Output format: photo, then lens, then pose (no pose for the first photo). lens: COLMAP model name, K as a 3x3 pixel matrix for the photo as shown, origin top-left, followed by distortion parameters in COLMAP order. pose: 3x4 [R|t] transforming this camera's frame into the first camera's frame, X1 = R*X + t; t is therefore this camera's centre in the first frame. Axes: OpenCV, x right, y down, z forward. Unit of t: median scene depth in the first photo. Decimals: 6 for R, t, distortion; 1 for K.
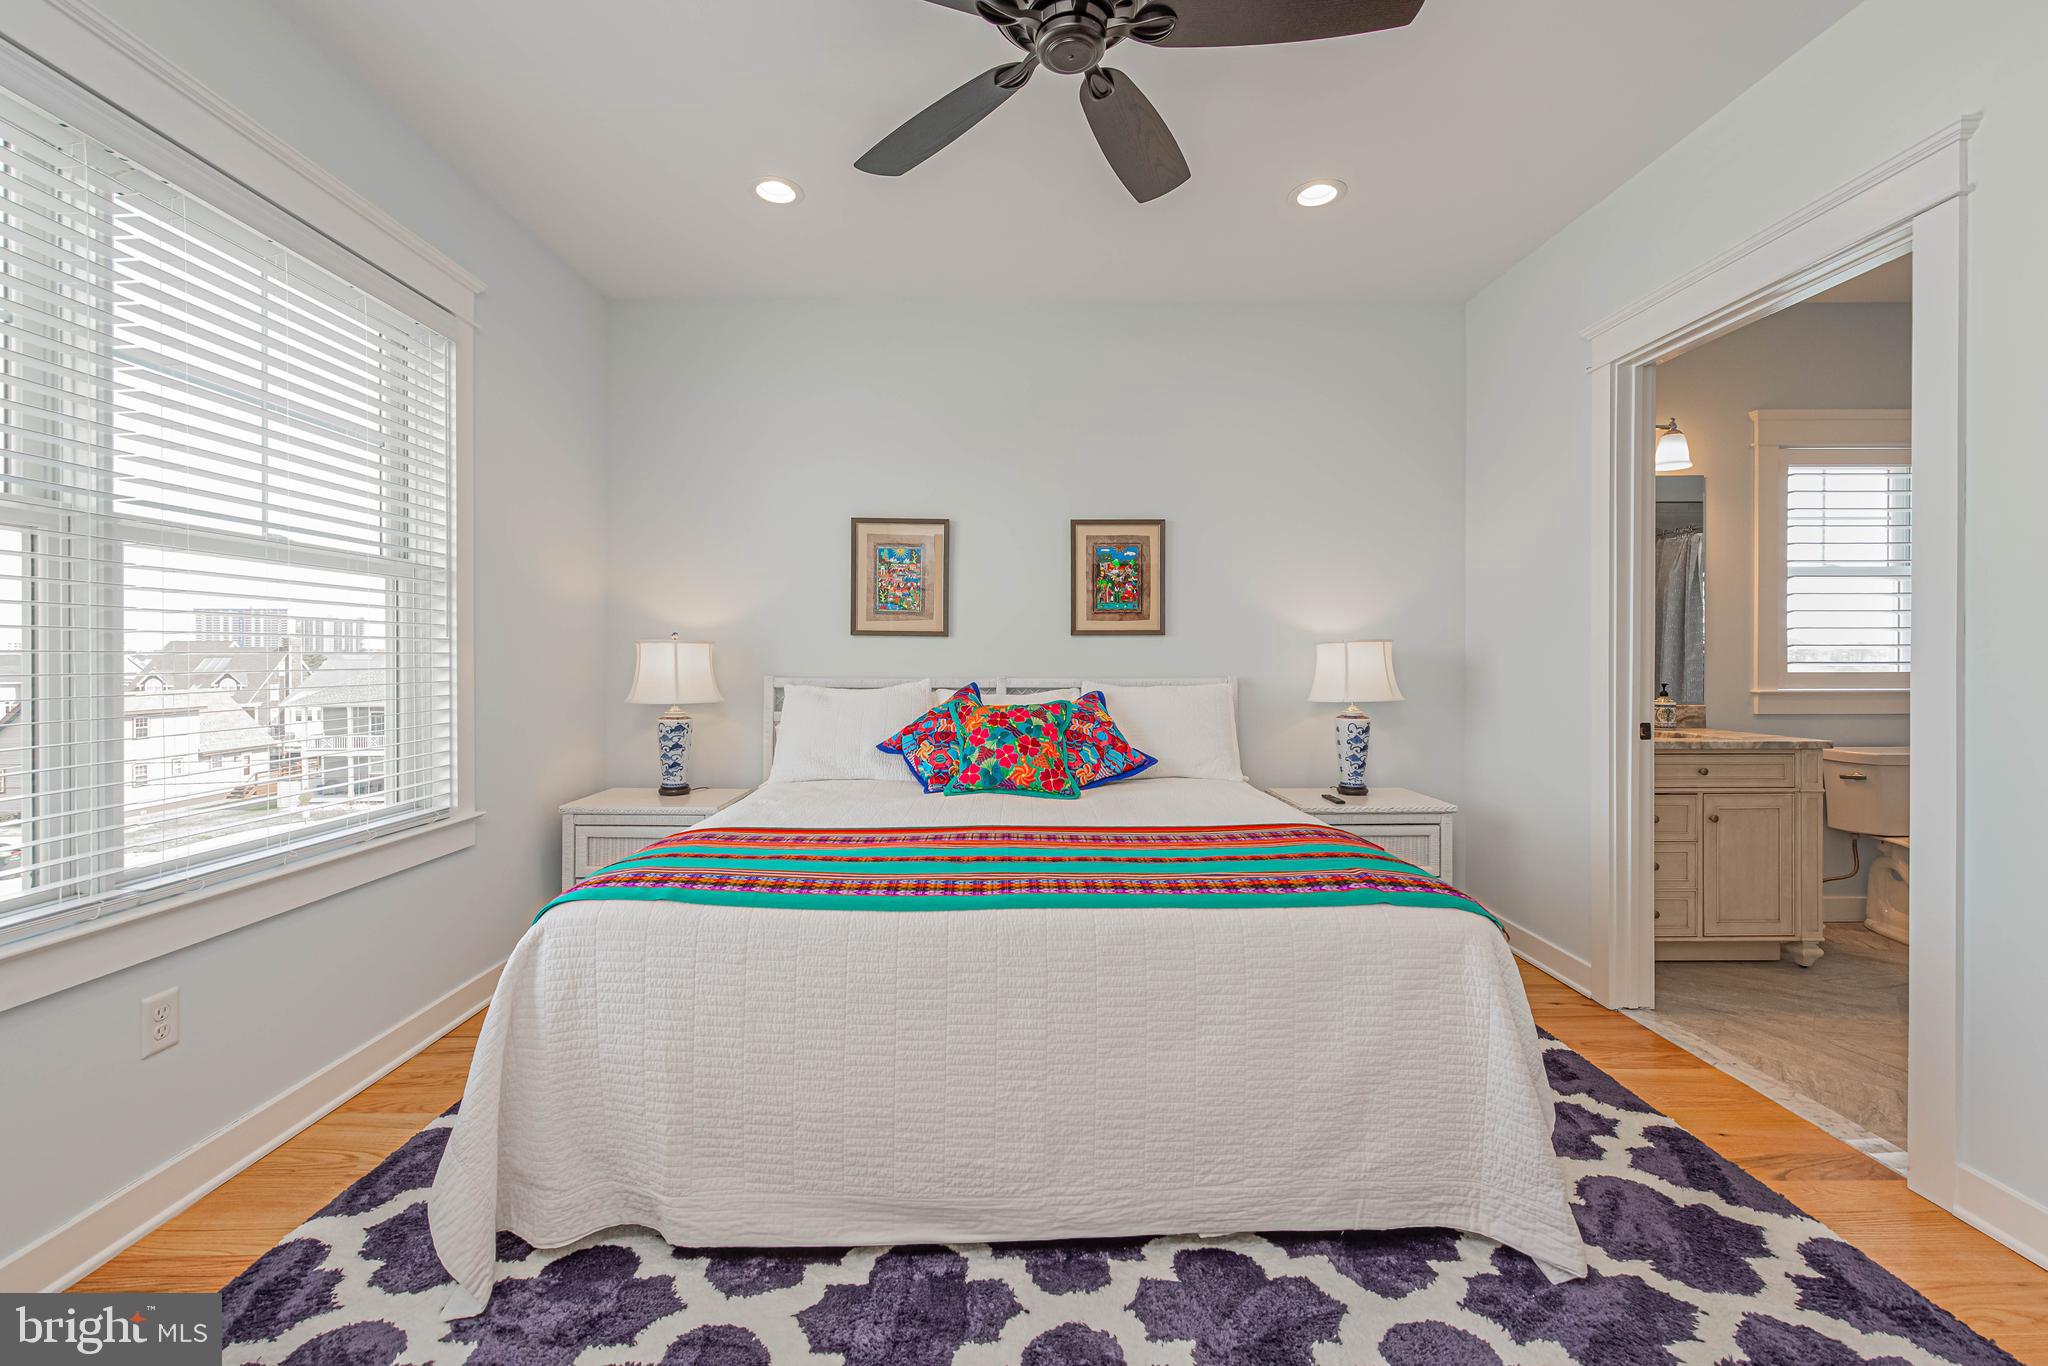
lens RADIAL K [[808.9, 0, 1015.1], [0, 808.9, 666.7], [0, 0, 1]] dist [0.010102, -0.002525]
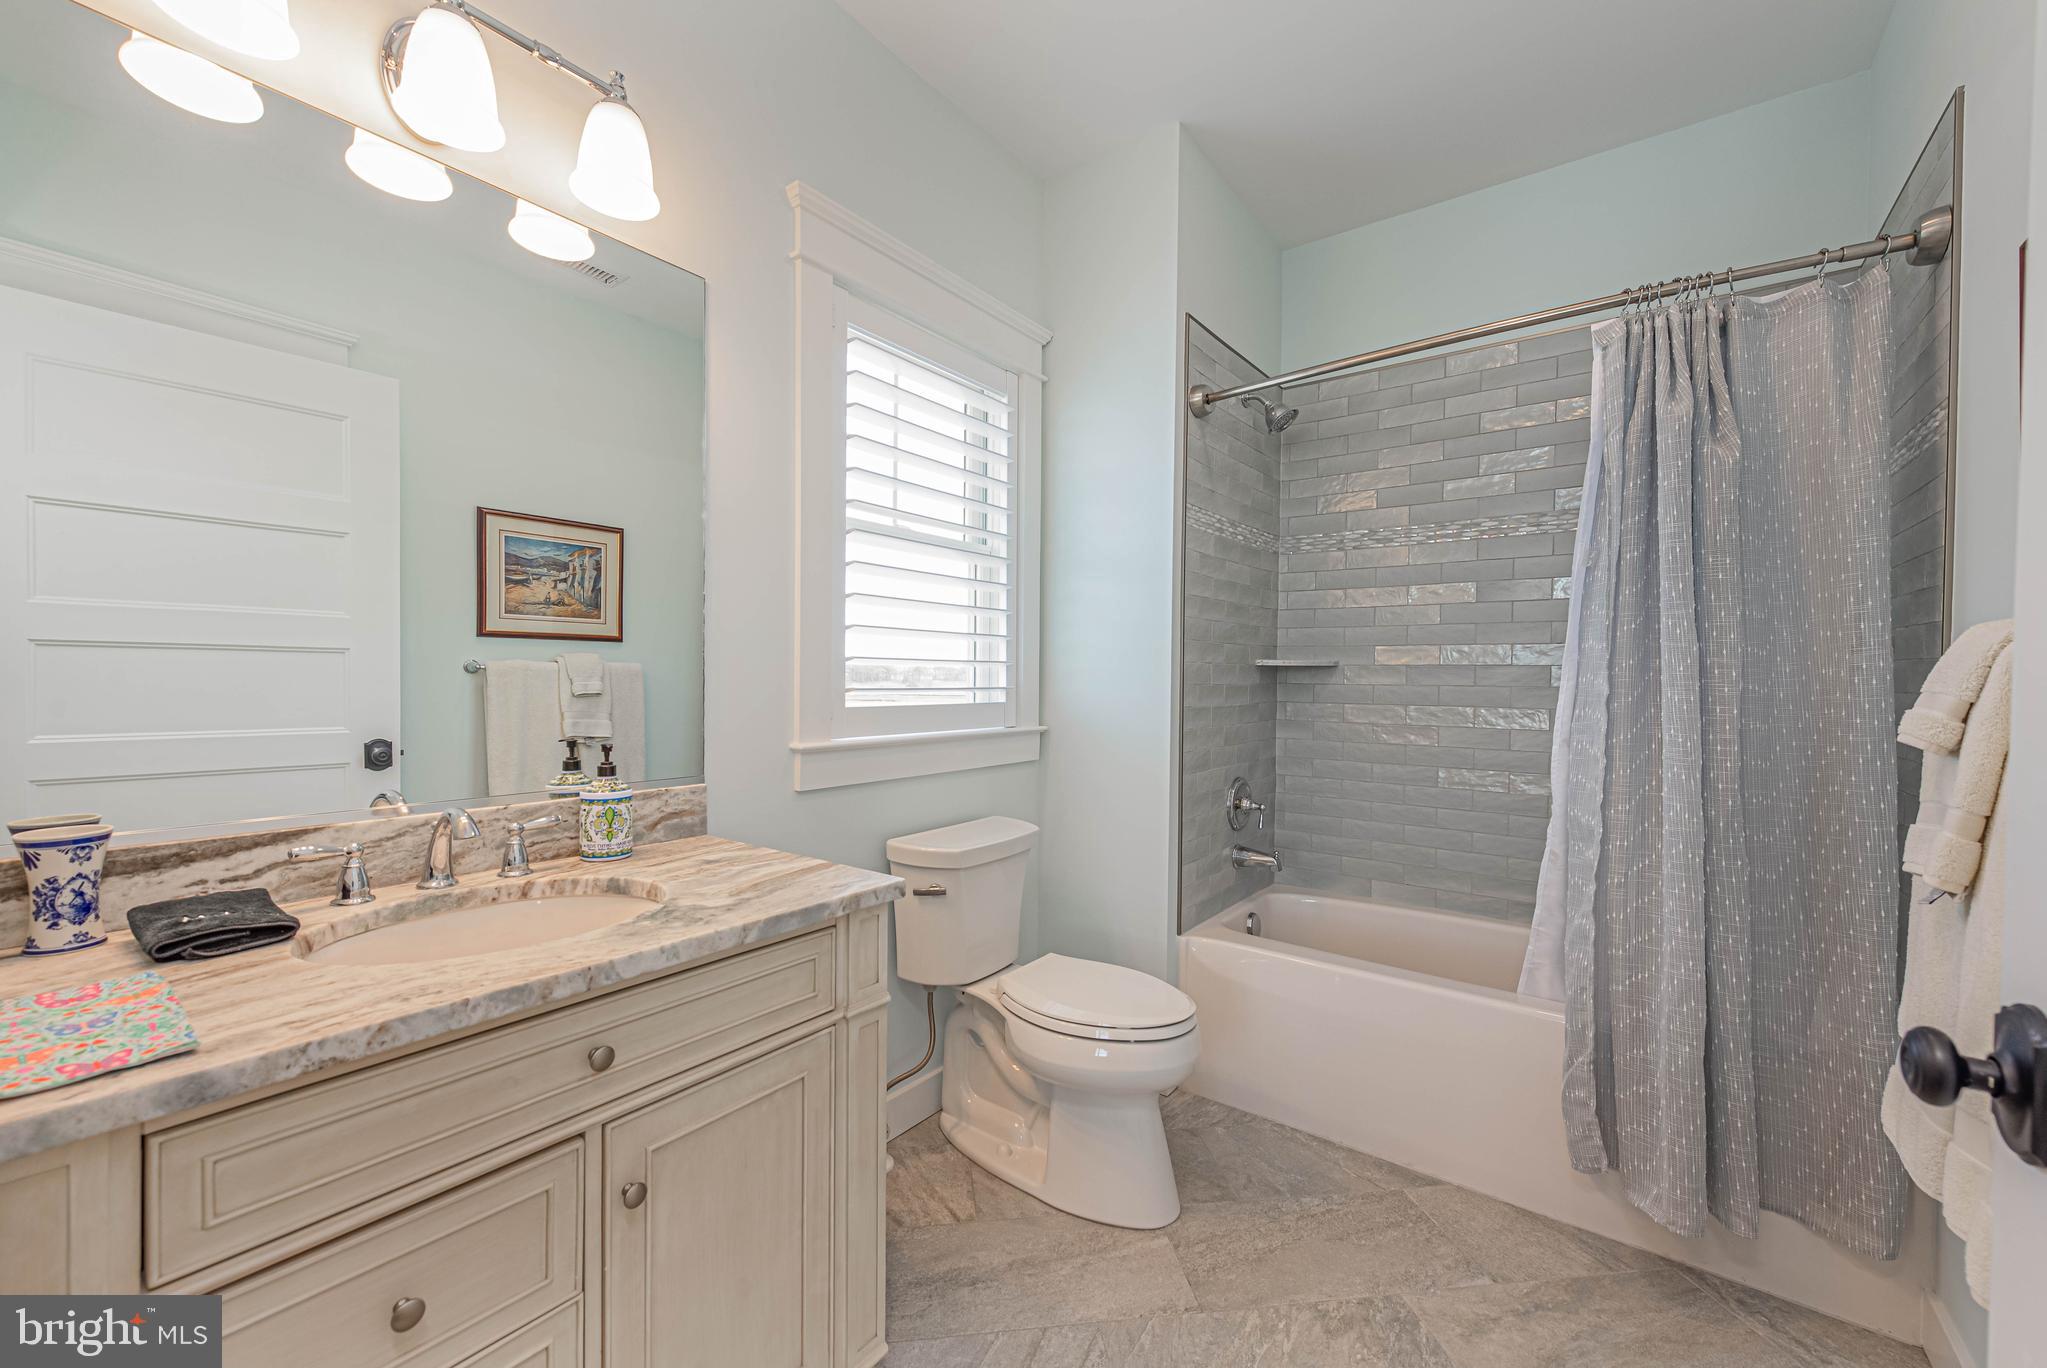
lens RADIAL K [[808.5, 0, 1018.2], [0, 808.5, 686.0], [0, 0, 1]] dist [0.010102, -0.002525]
pose [[0.601229, 0.000953, 0.799076, 0.605356], [-0.003951, 0.999991, 0.001781, -0.009062], [-0.799067, -0.004228, 0.601228, 0.603305]]
